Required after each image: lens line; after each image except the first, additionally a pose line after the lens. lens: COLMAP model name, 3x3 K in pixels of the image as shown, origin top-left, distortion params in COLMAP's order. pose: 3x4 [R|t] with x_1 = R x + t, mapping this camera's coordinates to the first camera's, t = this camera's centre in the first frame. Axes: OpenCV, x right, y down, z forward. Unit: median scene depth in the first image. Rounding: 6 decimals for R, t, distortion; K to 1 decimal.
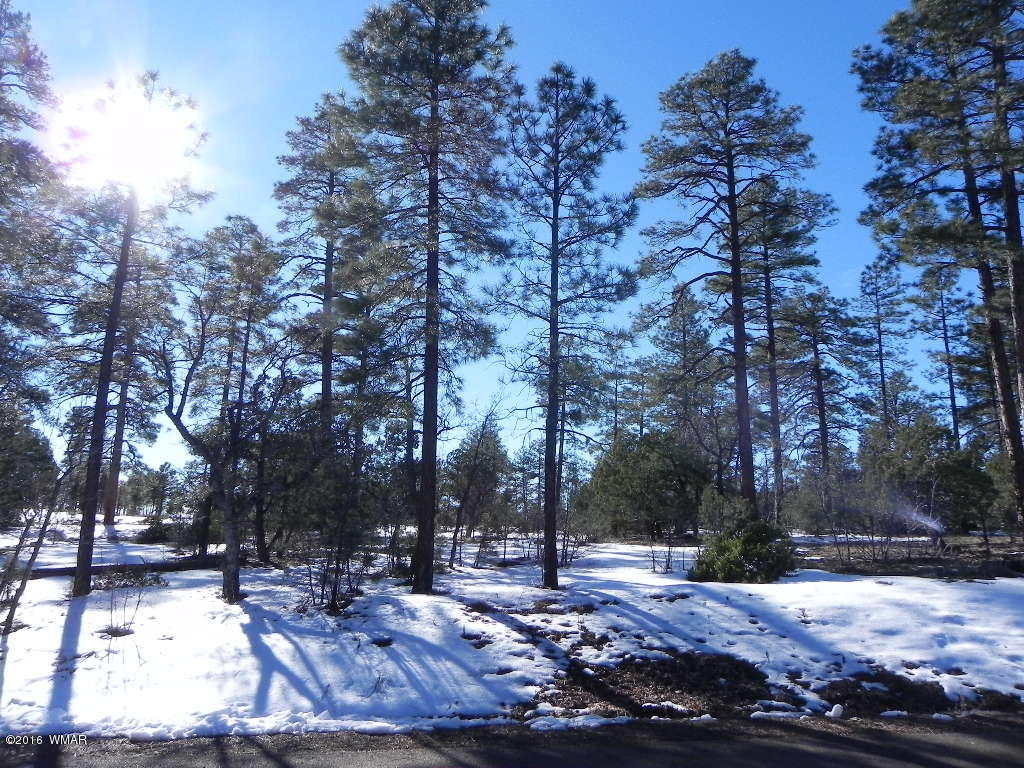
lens RADIAL K [[760.4, 0, 512.9], [0, 760.4, 375.0], [0, 0, 1]] dist [-0.019967, 0.024667]
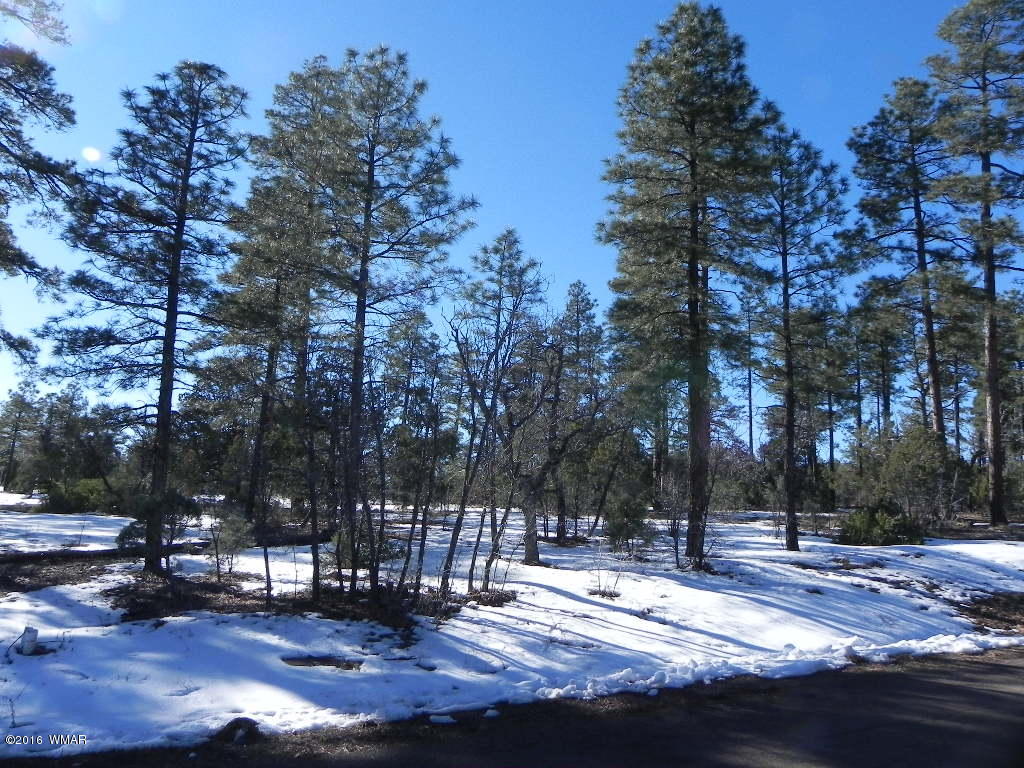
lens RADIAL K [[760.4, 0, 510.1], [0, 760.4, 376.6], [0, 0, 1]] dist [-0.019967, 0.024667]
pose [[0.936723, 0.066150, 0.343765, -0.483675], [-0.077474, 0.996808, 0.019294, 0.002633], [-0.341391, -0.044706, 0.938857, -0.002986]]
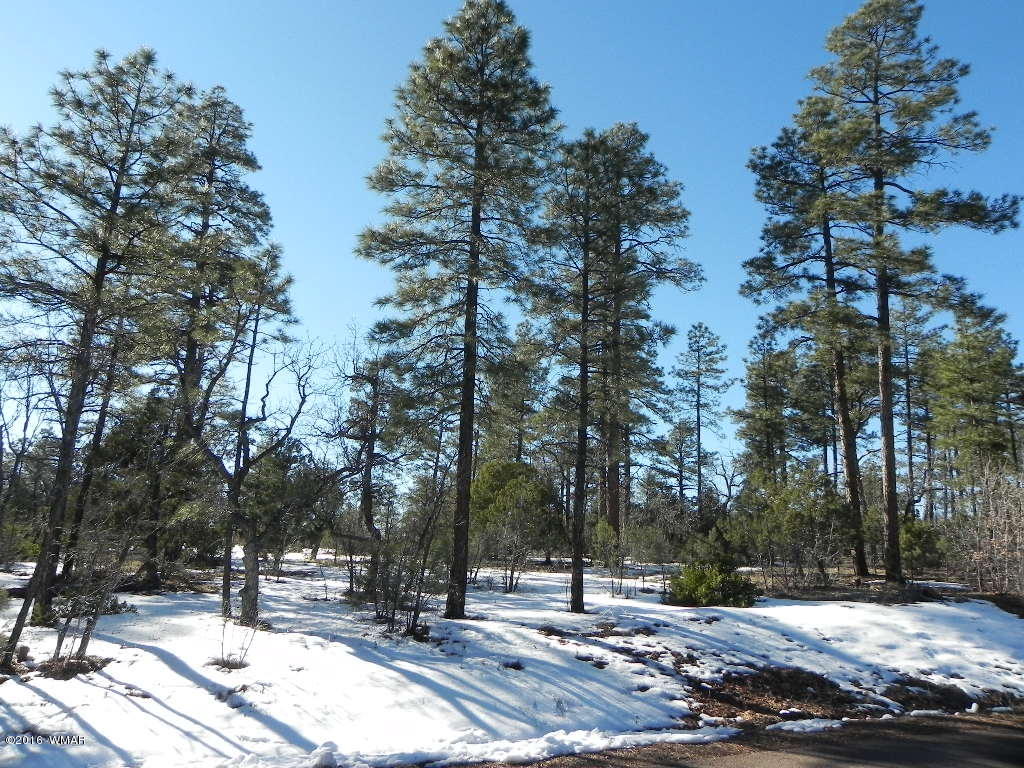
lens RADIAL K [[760.4, 0, 509.5], [0, 760.4, 378.2], [0, 0, 1]] dist [-0.019967, 0.024667]
pose [[0.948923, 0.088582, 0.302816, -0.226484], [-0.080726, 0.995997, -0.038387, 0.000158], [-0.305004, 0.011982, 0.952276, 0.002815]]
